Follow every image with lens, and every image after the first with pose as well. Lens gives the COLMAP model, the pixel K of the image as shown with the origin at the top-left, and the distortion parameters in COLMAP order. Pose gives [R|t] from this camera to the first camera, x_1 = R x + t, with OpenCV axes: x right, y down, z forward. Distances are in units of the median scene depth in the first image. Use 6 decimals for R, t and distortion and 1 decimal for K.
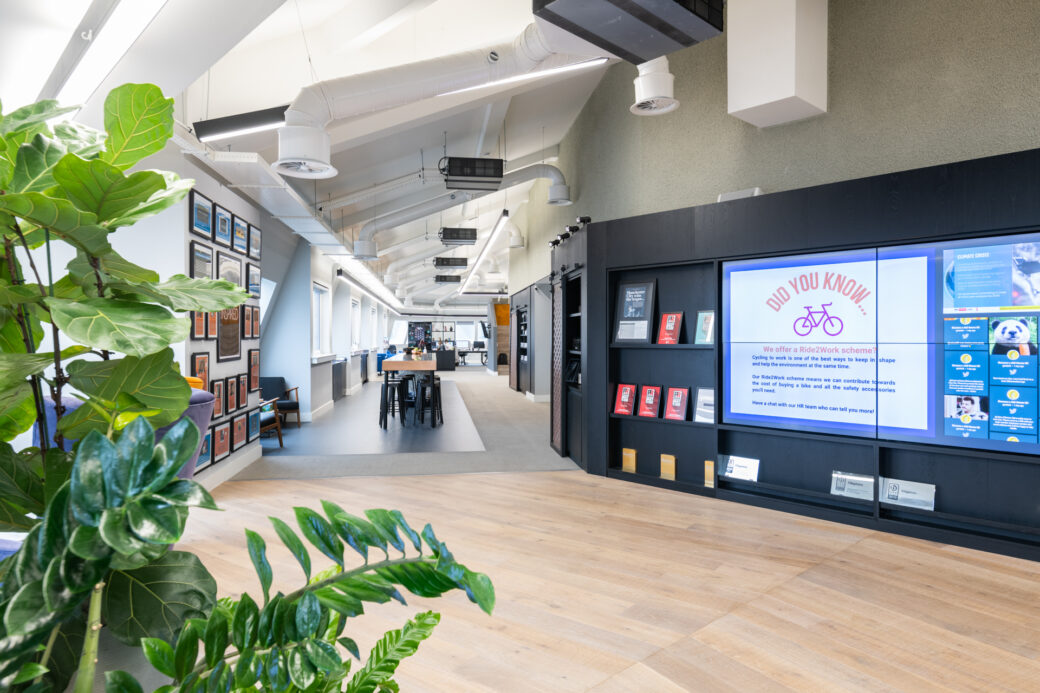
lens RADIAL K [[661.8, 0, 519.5], [0, 661.8, 343.7], [0, 0, 1]] dist [-0.001199, 0.000111]
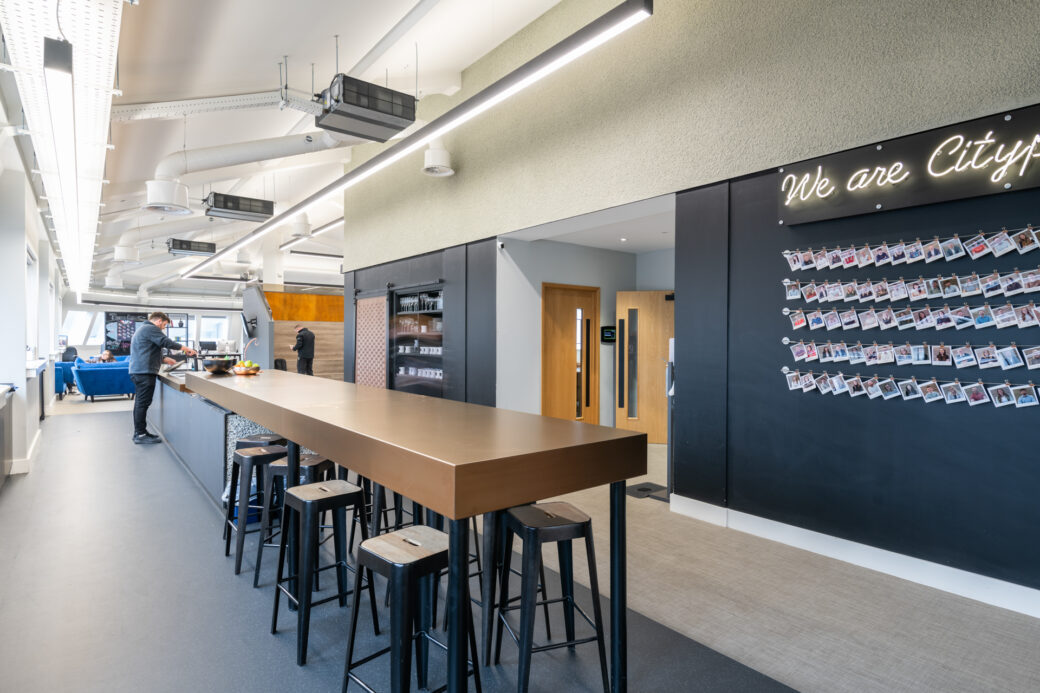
lens RADIAL K [[556.9, 0, 518.0], [0, 556.9, 345.4], [0, 0, 1]] dist [0.005347, 0.000851]
pose [[0.861056, -0.001628, 0.508508, -0.084395], [-0.000965, 0.999988, 0.004835, -0.002539], [-0.508510, -0.004654, 0.861044, 0.270572]]
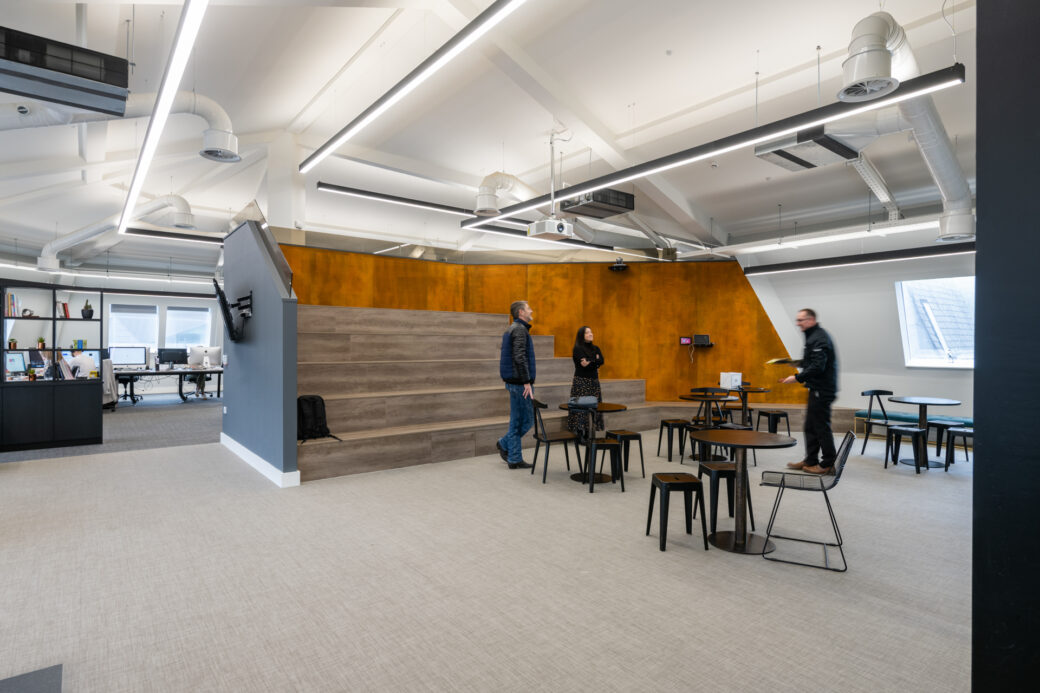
lens RADIAL K [[556.9, 0, 524.1], [0, 556.9, 346.4], [0, 0, 1]] dist [0.005347, 0.000851]
pose [[0.859030, 0.001076, 0.511924, -0.052517], [-0.000226, 0.999998, -0.001723, -0.004801], [-0.511926, 0.001364, 0.859029, 0.576593]]
